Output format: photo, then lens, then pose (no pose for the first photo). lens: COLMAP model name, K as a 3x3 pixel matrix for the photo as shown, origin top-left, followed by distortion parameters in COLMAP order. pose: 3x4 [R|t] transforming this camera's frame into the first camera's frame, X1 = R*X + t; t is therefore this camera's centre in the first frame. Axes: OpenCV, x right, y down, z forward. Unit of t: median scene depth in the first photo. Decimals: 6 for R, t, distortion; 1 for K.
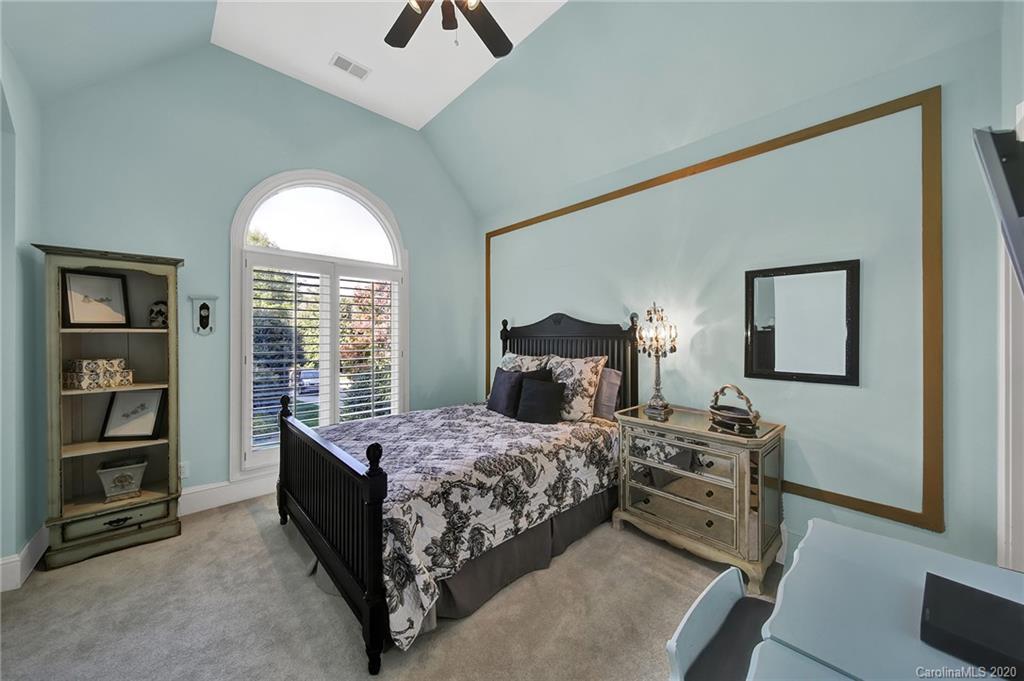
lens RADIAL K [[368.3, 0, 509.5], [0, 368.3, 332.6], [0, 0, 1]] dist [0.000079, -0.000107]
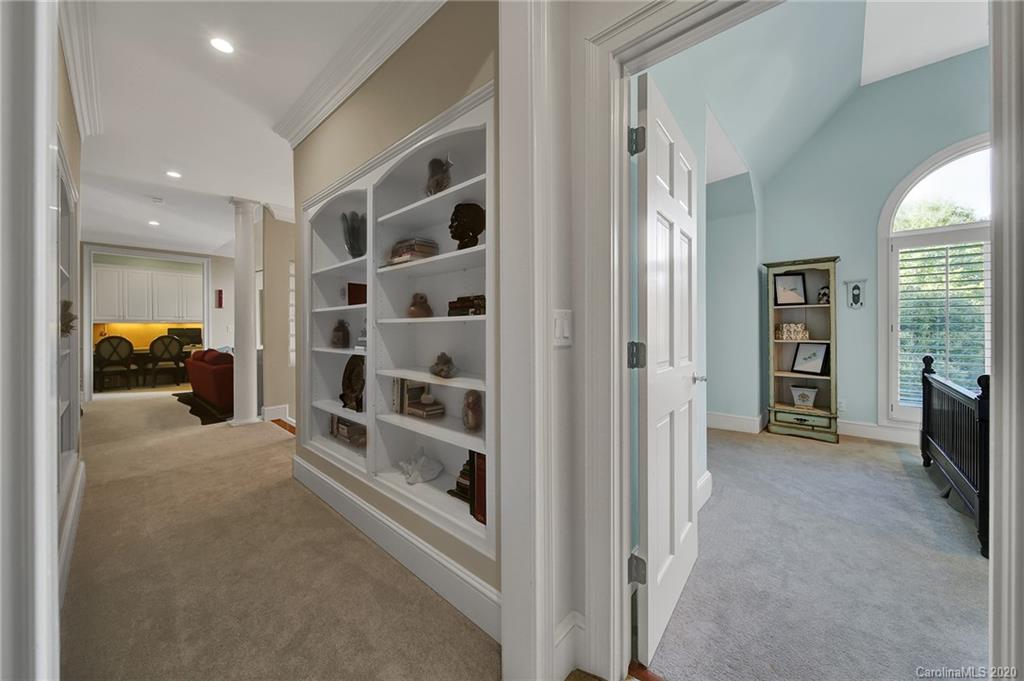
lens RADIAL K [[368.3, 0, 509.5], [0, 368.3, 332.6], [0, 0, 1]] dist [0.000079, -0.000107]
pose [[0.101634, 0.007840, -0.994791, 0.447289], [0.010938, 0.999900, 0.008998, 0.079680], [0.994762, -0.011795, 0.101538, -0.466126]]
